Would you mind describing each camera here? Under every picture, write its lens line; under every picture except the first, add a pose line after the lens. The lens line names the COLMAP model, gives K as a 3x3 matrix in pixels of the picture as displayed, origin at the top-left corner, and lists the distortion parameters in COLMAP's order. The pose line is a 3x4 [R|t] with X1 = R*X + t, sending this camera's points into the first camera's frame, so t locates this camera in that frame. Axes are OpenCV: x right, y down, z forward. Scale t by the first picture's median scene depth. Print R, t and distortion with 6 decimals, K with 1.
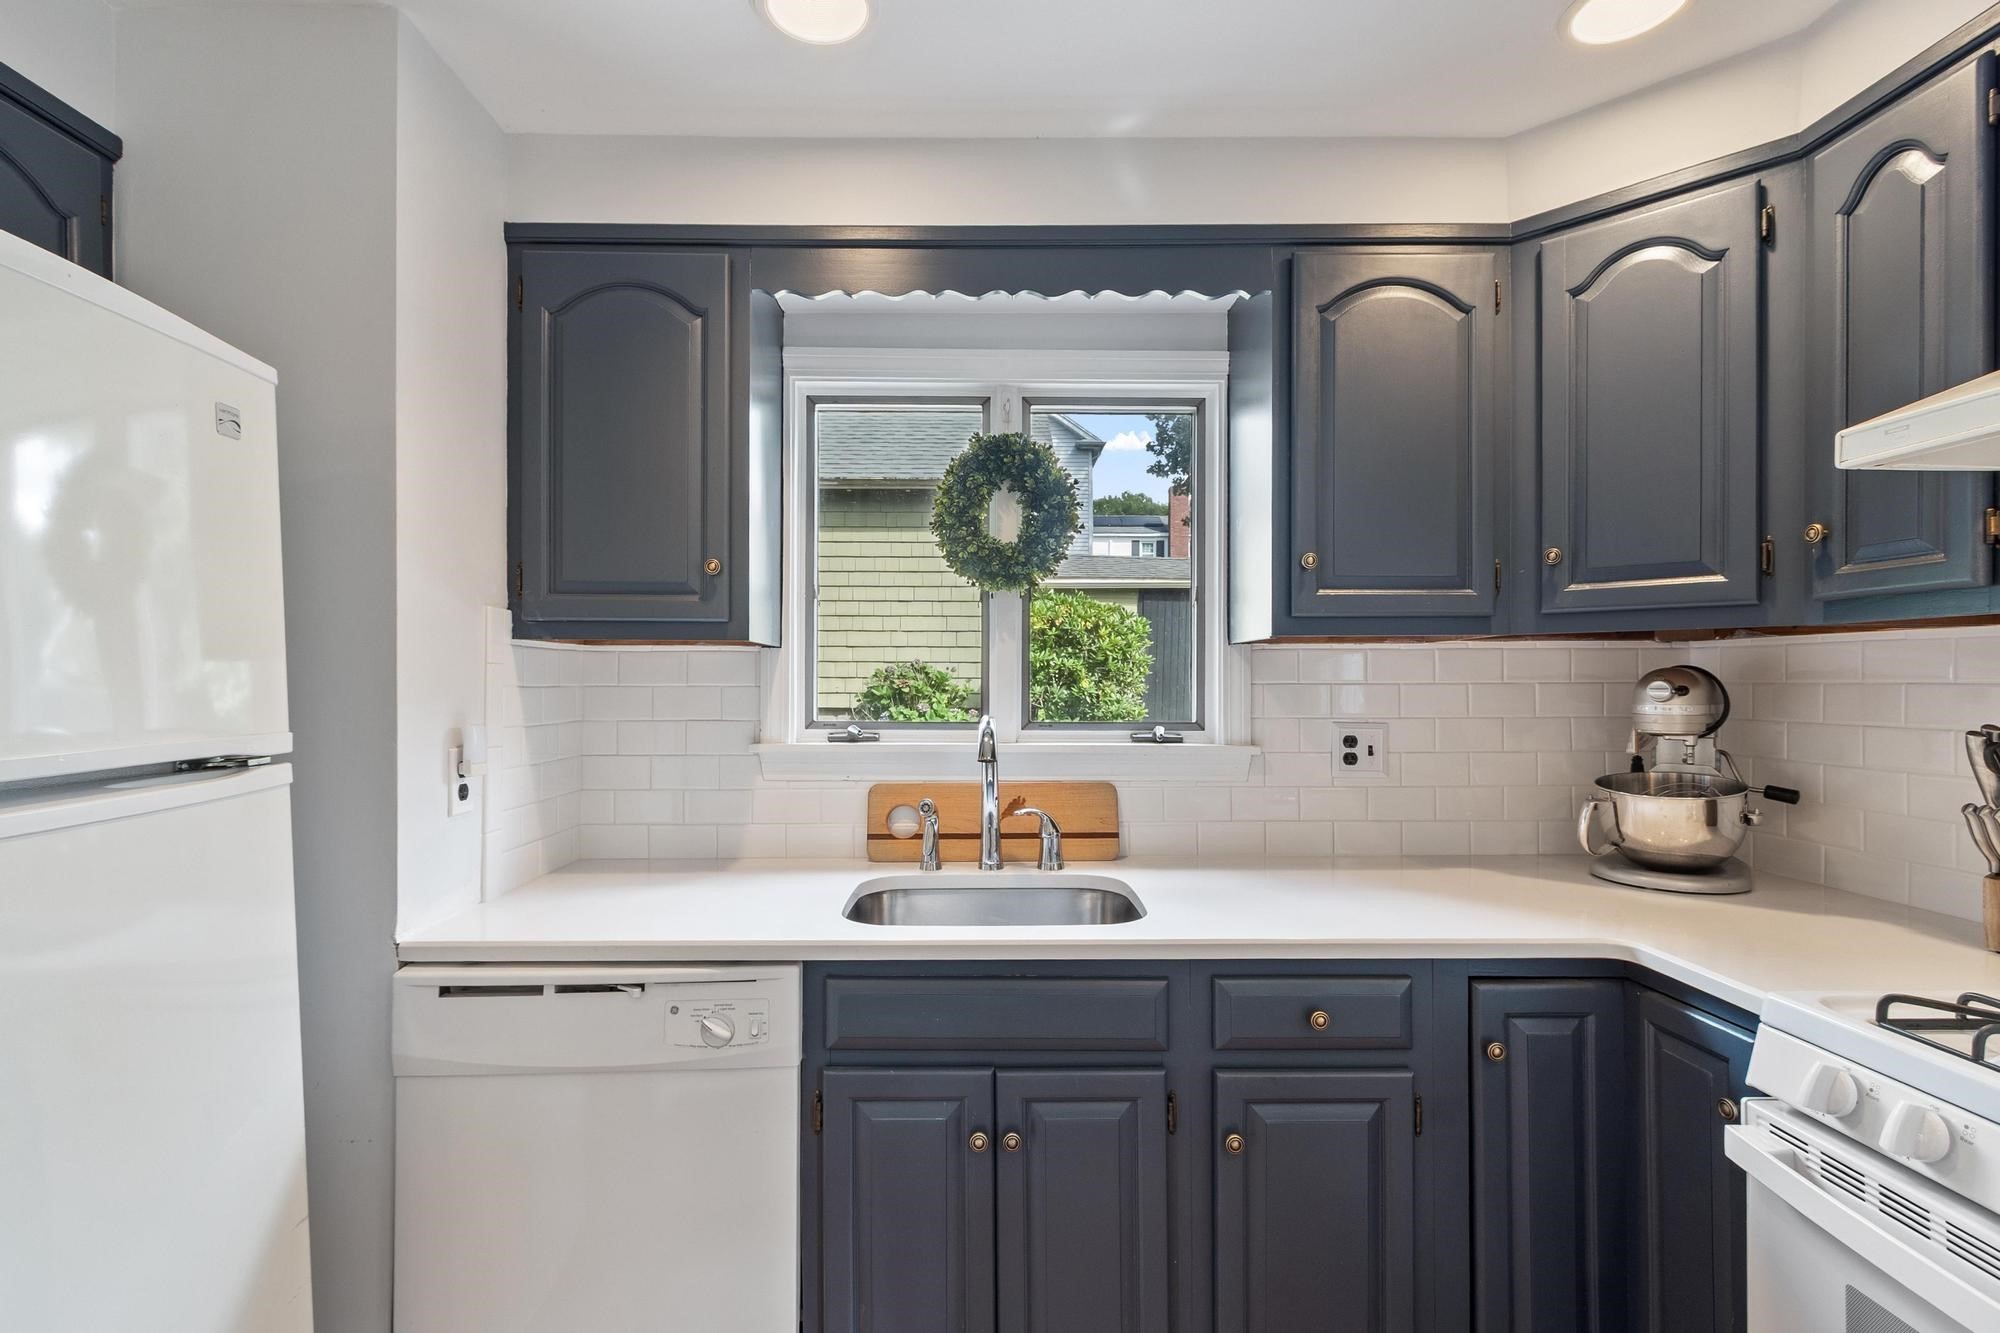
lens RADIAL K [[892.9, 0, 1001.0], [0, 892.9, 675.4], [0, 0, 1]] dist [0.002330, 0.000234]
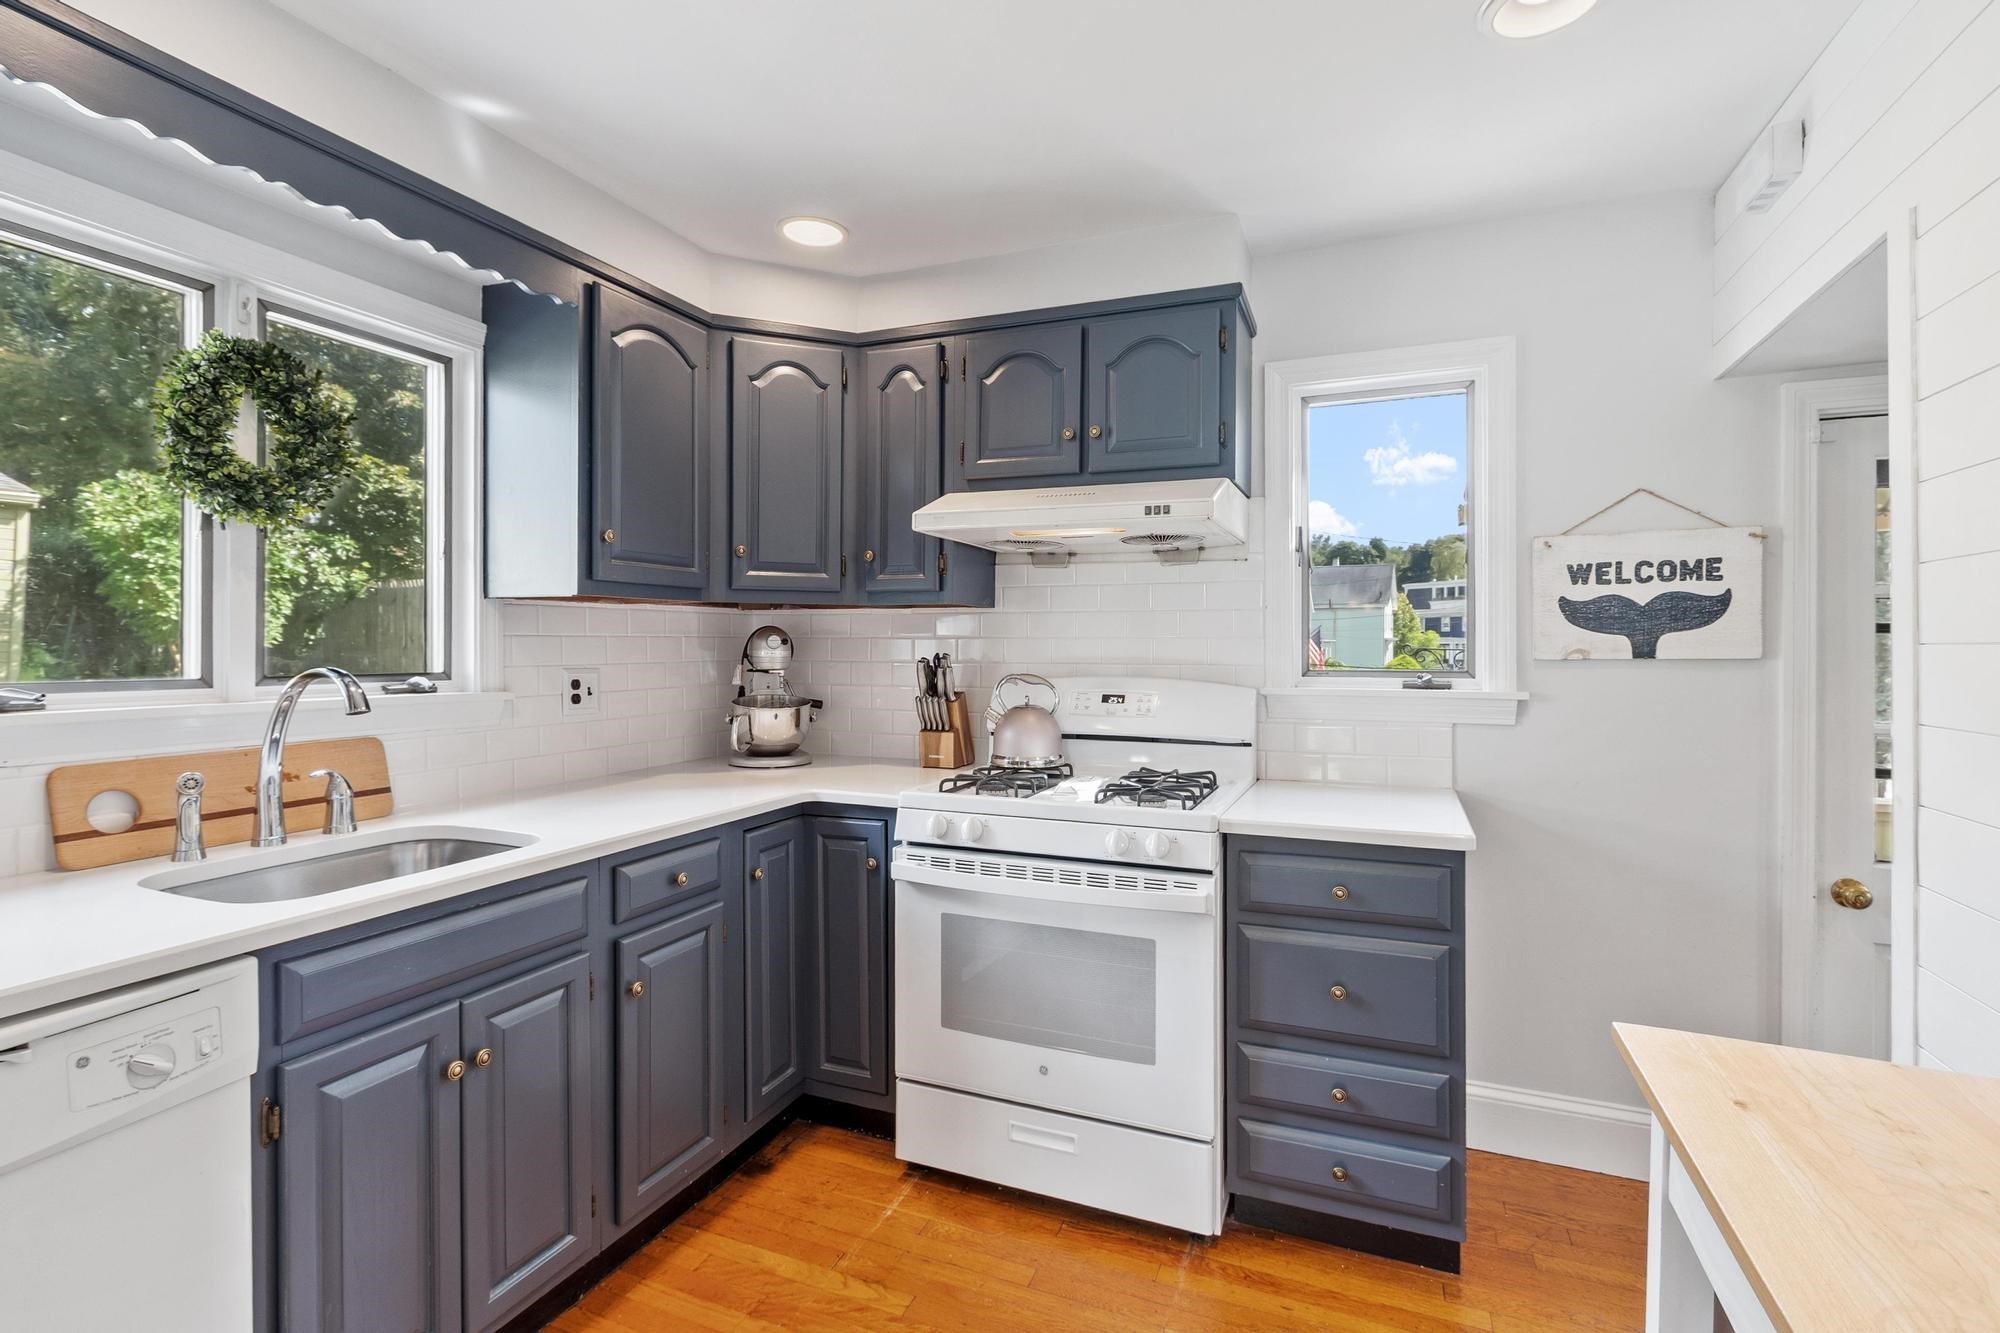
lens RADIAL K [[932.7, 0, 997.9], [0, 932.7, 638.8], [0, 0, 1]] dist [-0.000238, 0.000116]
pose [[0.392776, 0.006218, 0.919613, -0.623407], [-0.012440, 0.999922, -0.001448, 0.009309], [-0.919550, -0.010872, 0.392823, -0.005954]]
